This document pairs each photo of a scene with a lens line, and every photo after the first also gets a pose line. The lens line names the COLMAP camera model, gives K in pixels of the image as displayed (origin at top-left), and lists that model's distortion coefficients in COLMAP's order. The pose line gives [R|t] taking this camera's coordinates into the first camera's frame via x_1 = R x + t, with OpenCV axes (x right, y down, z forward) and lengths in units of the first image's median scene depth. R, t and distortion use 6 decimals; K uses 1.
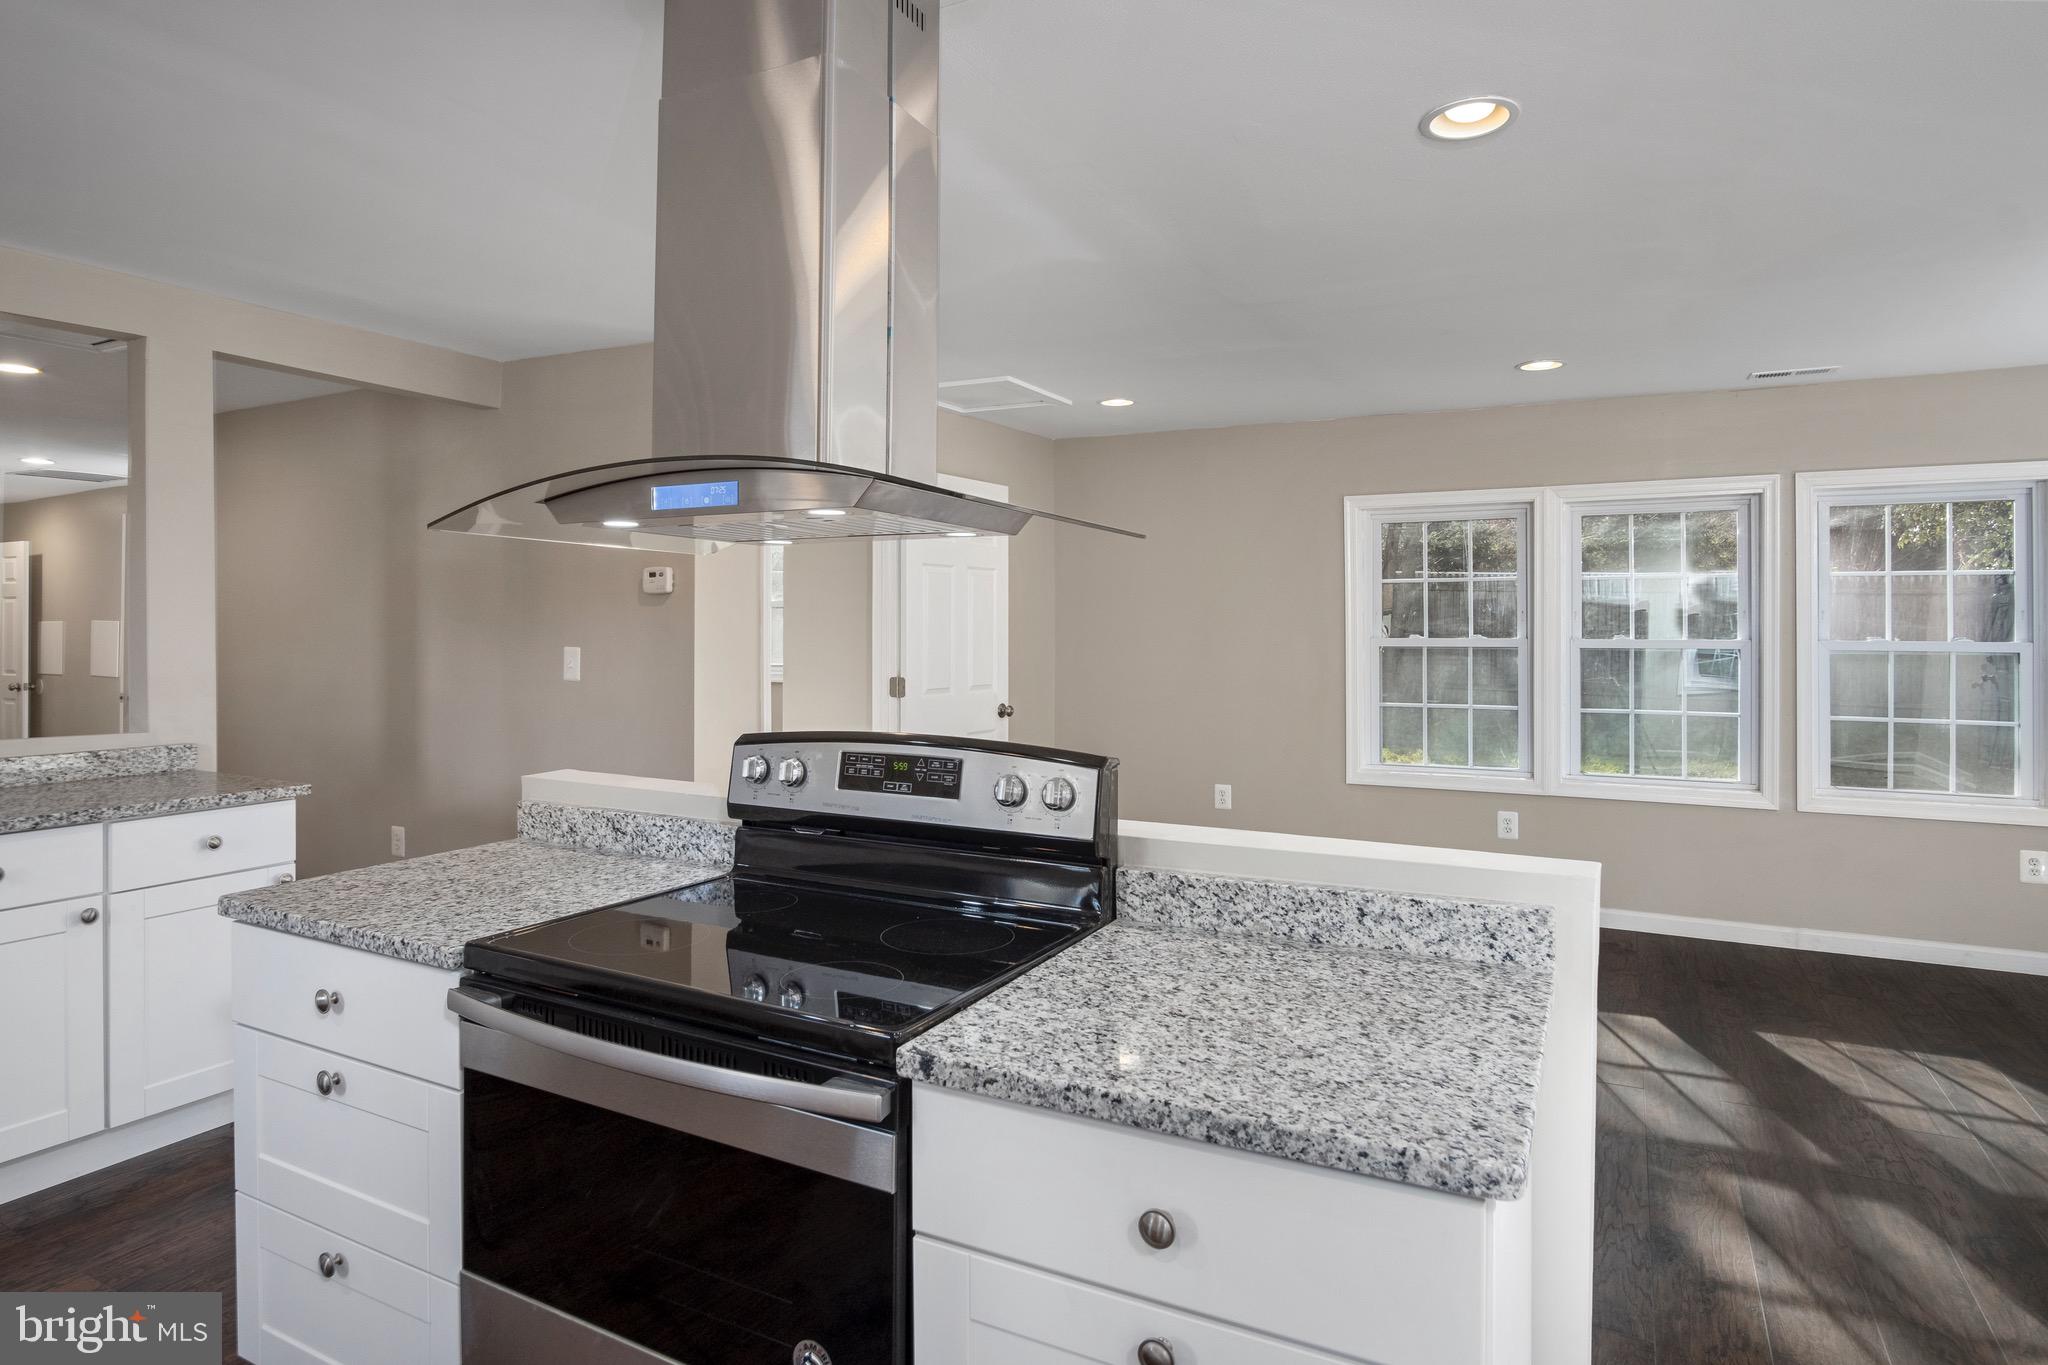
lens RADIAL K [[1132.3, 0, 1025.3], [0, 1132.3, 624.3], [0, 0, 1]] dist [-0.023720, -0.000580]
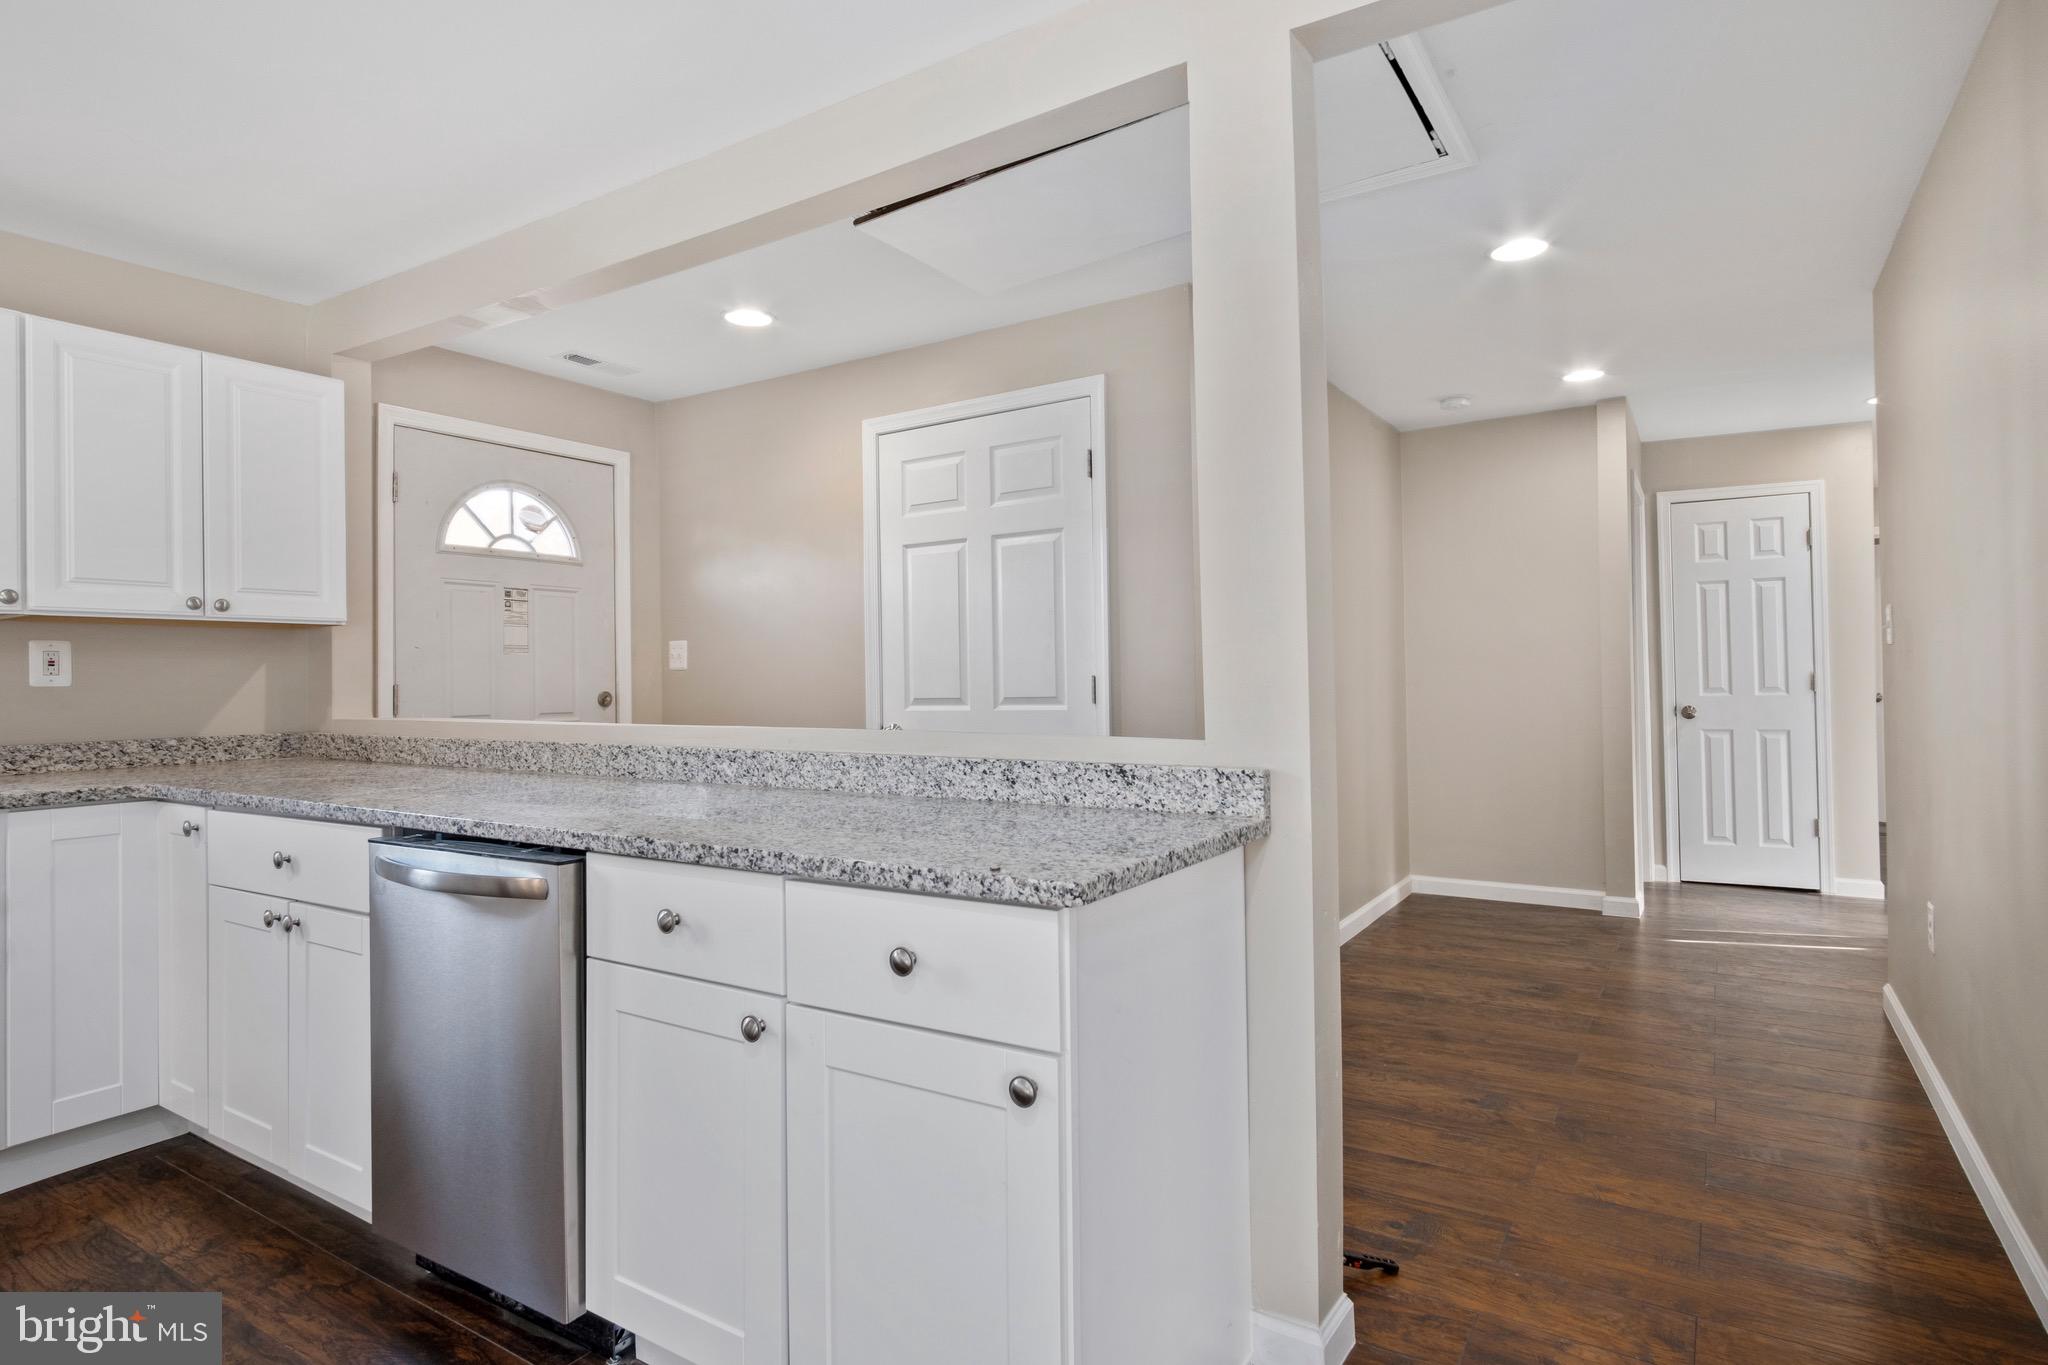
lens RADIAL K [[1093.1, 0, 1029.3], [0, 1093.1, 665.9], [0, 0, 1]] dist [-0.008047, 0.006448]
pose [[-0.081495, -0.008383, -0.996638, -0.377060], [0.017621, 0.999796, -0.009851, 0.106722], [0.996518, -0.018364, -0.081331, 1.650006]]
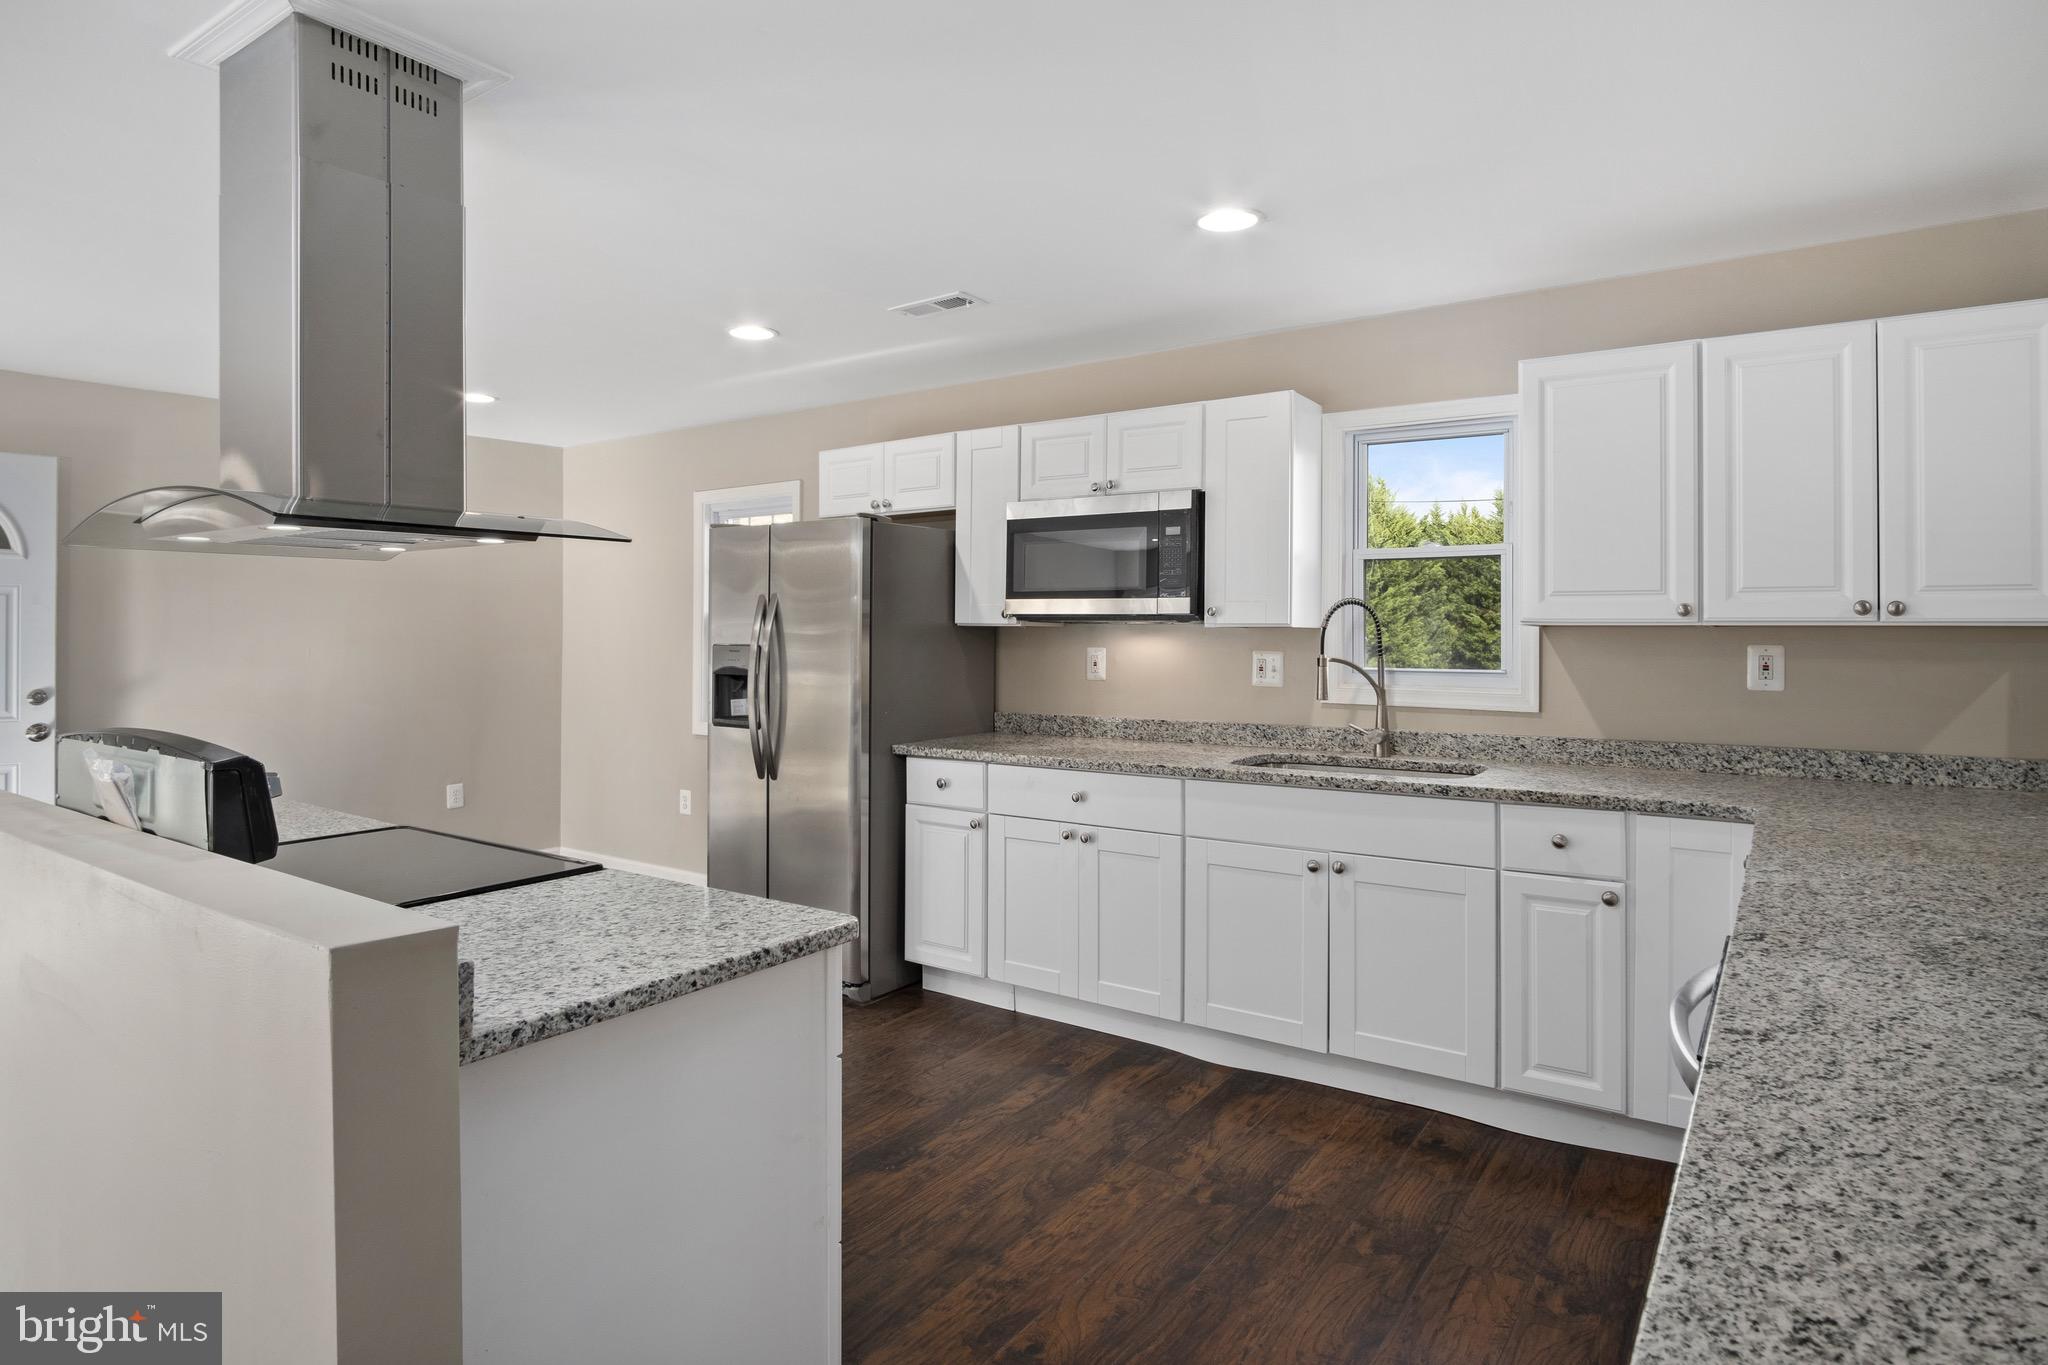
lens RADIAL K [[1114.2, 0, 1034.5], [0, 1114.2, 622.7], [0, 0, 1]] dist [-0.023055, 0.002601]
pose [[-0.992499, -0.000080, 0.122250, -0.956228], [-0.001461, 0.999936, -0.011209, 0.017848], [-0.122242, -0.011303, -0.992436, 1.848356]]
